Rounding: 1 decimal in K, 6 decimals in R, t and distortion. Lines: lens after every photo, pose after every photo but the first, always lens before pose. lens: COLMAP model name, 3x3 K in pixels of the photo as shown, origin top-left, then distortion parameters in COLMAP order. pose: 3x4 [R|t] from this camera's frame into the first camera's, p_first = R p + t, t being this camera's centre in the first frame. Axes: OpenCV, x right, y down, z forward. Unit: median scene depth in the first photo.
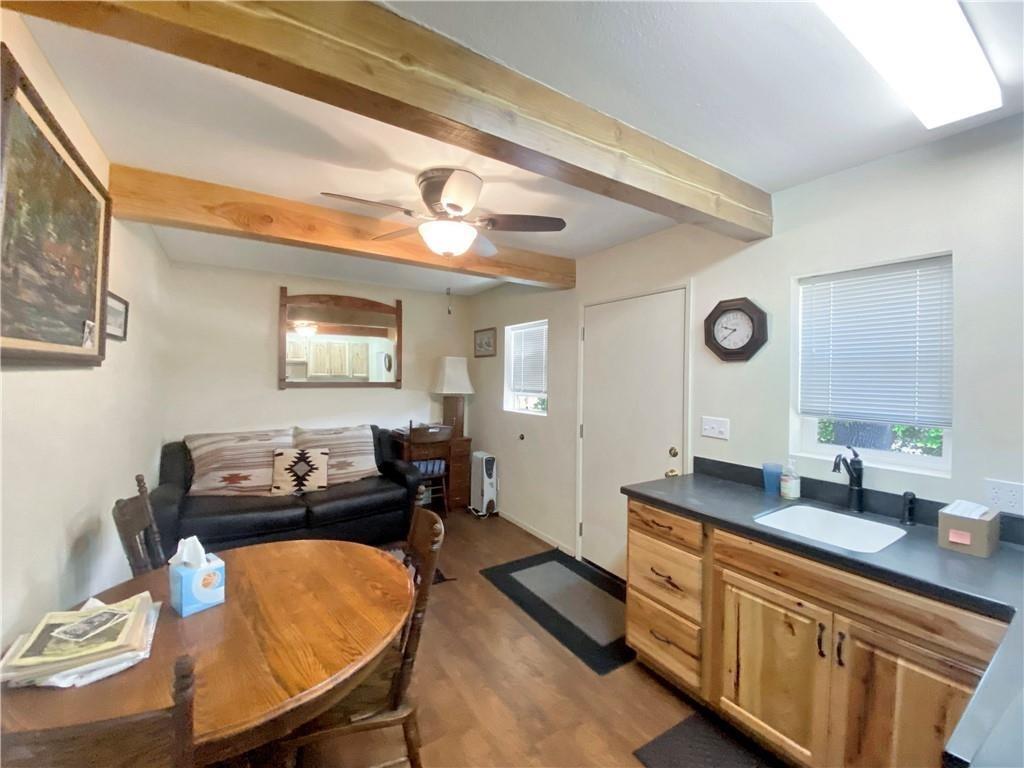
lens RADIAL K [[407.1, 0, 512.0], [0, 407.1, 384.0], [0, 0, 1]] dist [-0.000837, -0.000435]
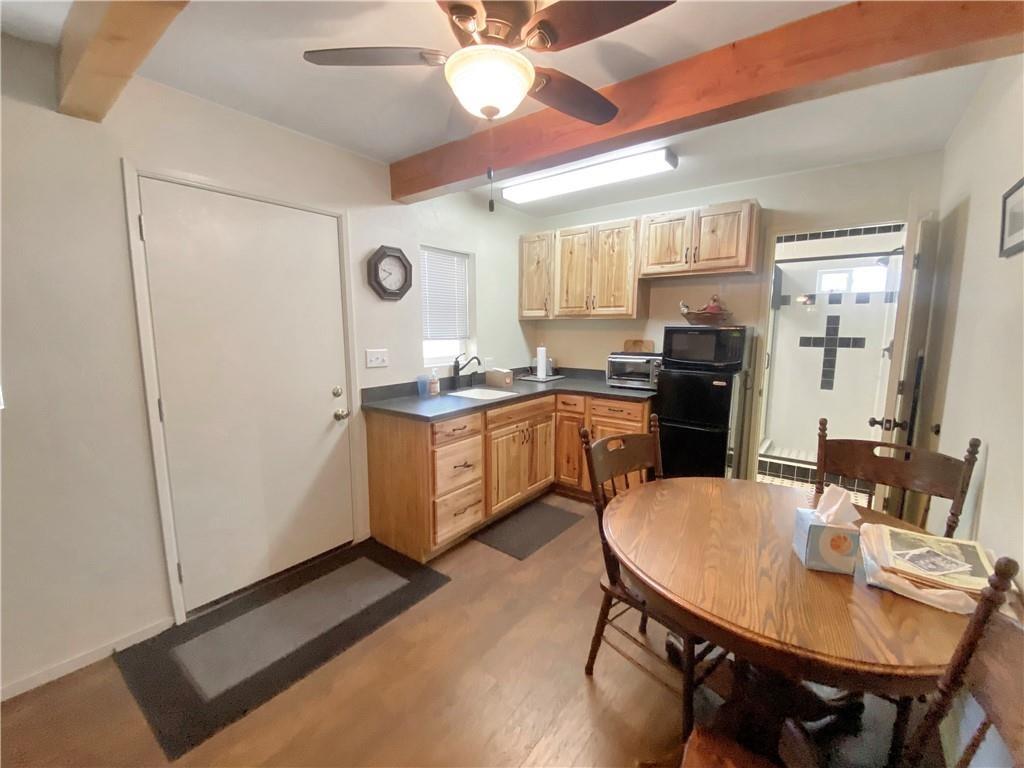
lens RADIAL K [[407.1, 0, 512.0], [0, 407.1, 384.0], [0, 0, 1]] dist [-0.000837, -0.000435]
pose [[-0.313750, -0.146313, 0.938165, -0.844117], [0.020242, 0.986801, 0.160668, 0.003987], [-0.949290, 0.069400, -0.306647, 1.191434]]
